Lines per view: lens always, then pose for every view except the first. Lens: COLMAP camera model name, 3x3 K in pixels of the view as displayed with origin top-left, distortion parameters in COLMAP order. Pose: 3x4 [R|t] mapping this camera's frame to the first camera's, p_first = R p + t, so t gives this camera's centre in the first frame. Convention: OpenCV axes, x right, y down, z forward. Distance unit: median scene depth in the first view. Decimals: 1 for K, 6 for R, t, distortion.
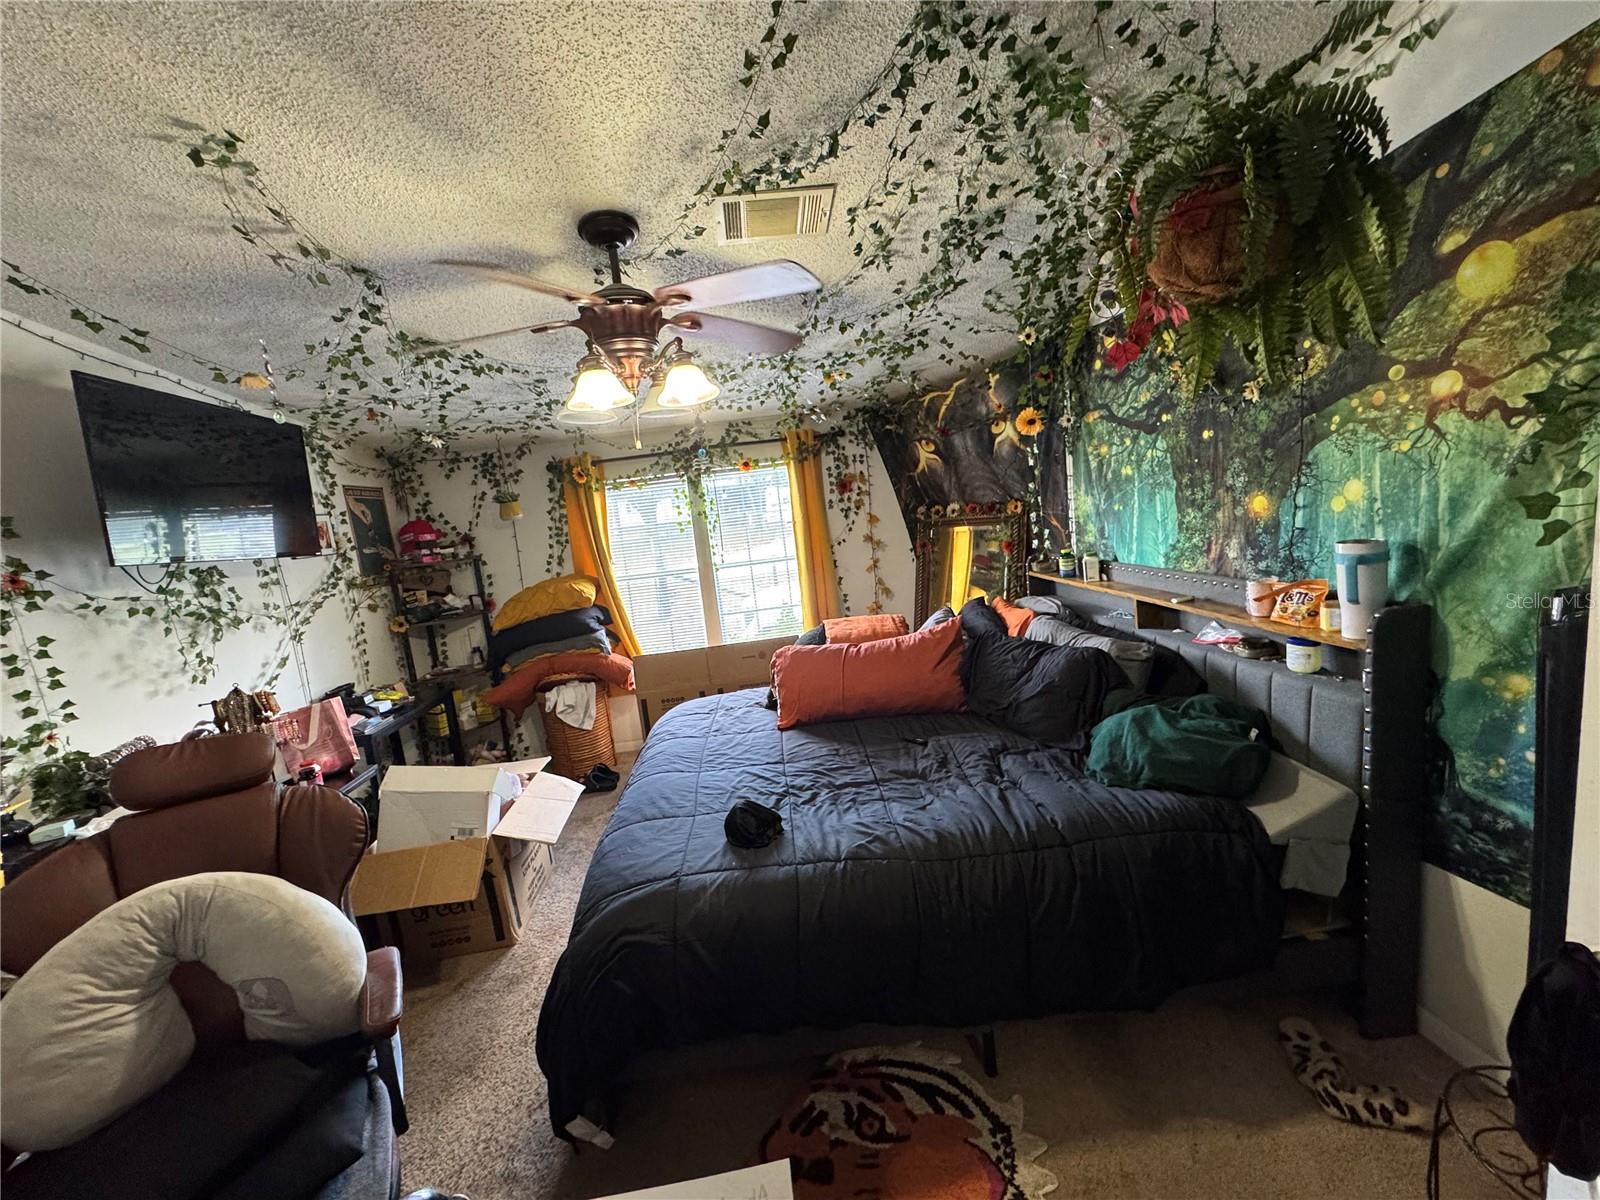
lens RADIAL K [[637.8, 0, 800.1], [0, 637.8, 590.9], [0, 0, 1]] dist [-0.006067, -0.000007]
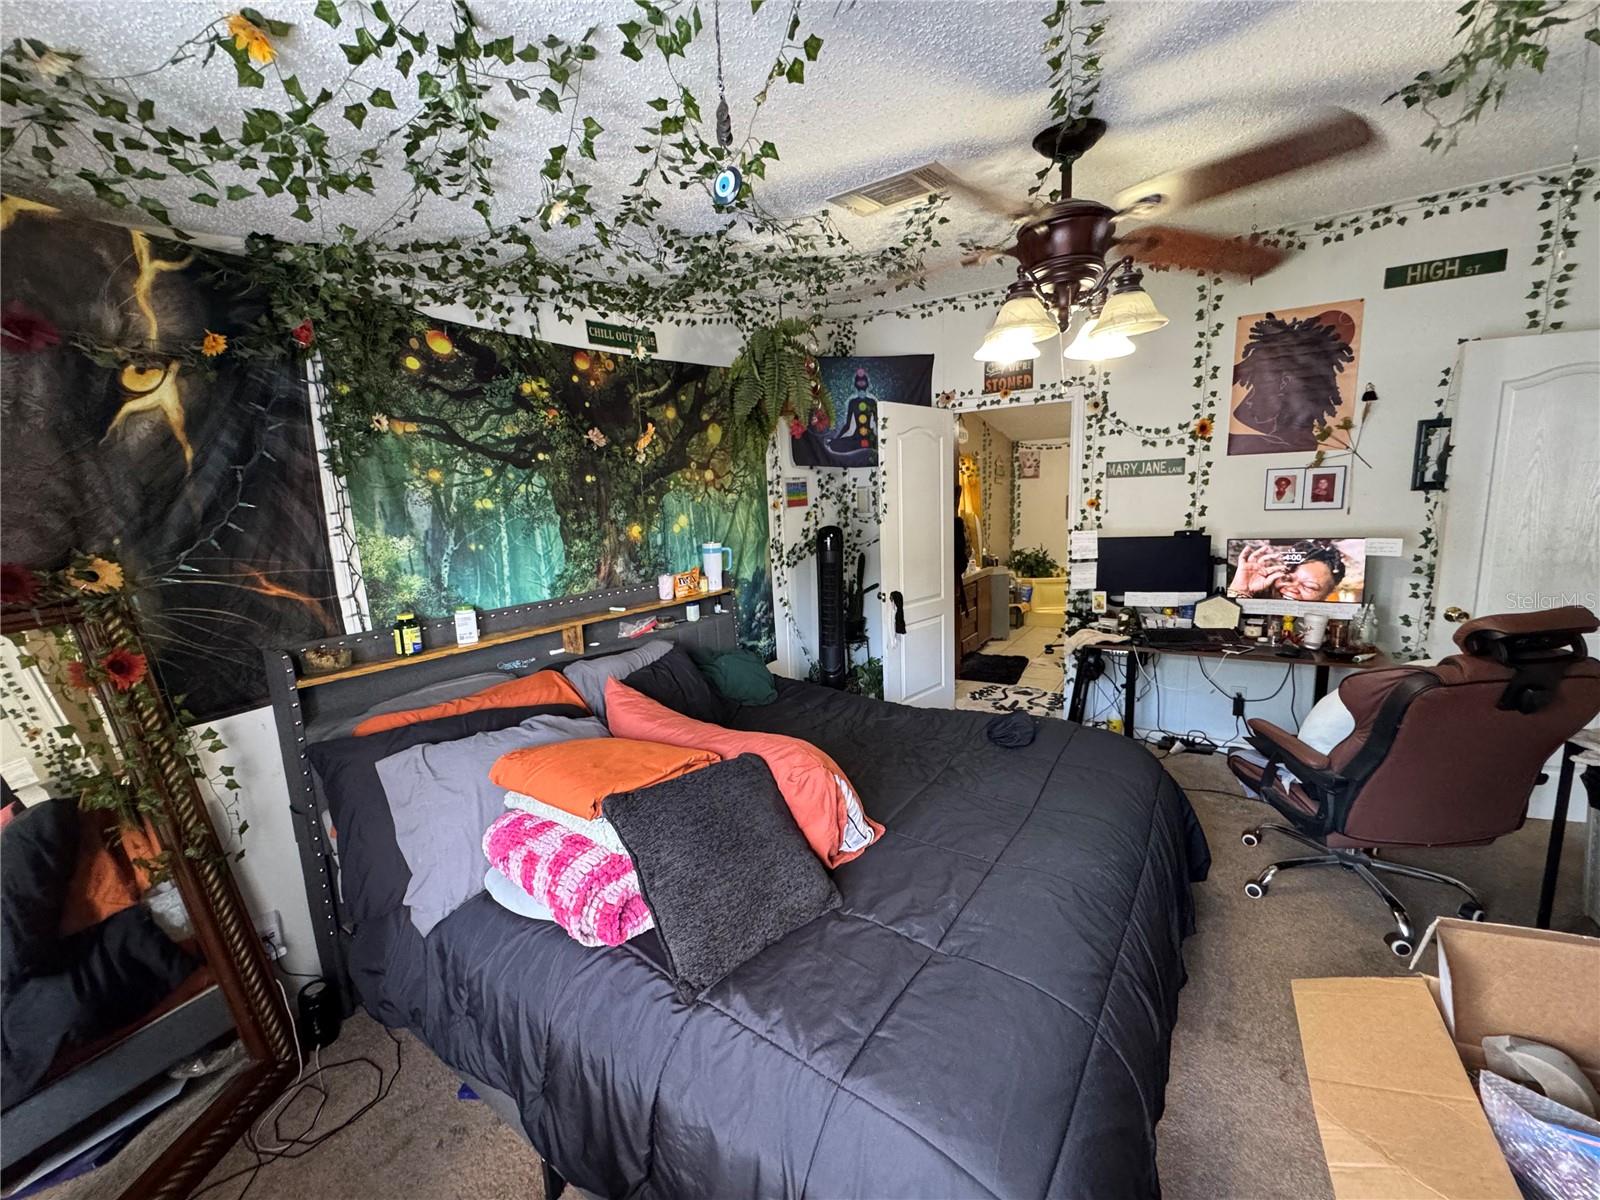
lens RADIAL K [[637.8, 0, 799.2], [0, 637.8, 603.5], [0, 0, 1]] dist [-0.006067, -0.000007]
pose [[-0.784413, 0.043356, 0.618722, -0.424372], [0.207817, 0.958264, 0.196321, -0.160335], [-0.584387, 0.282577, -0.760685, 1.671528]]
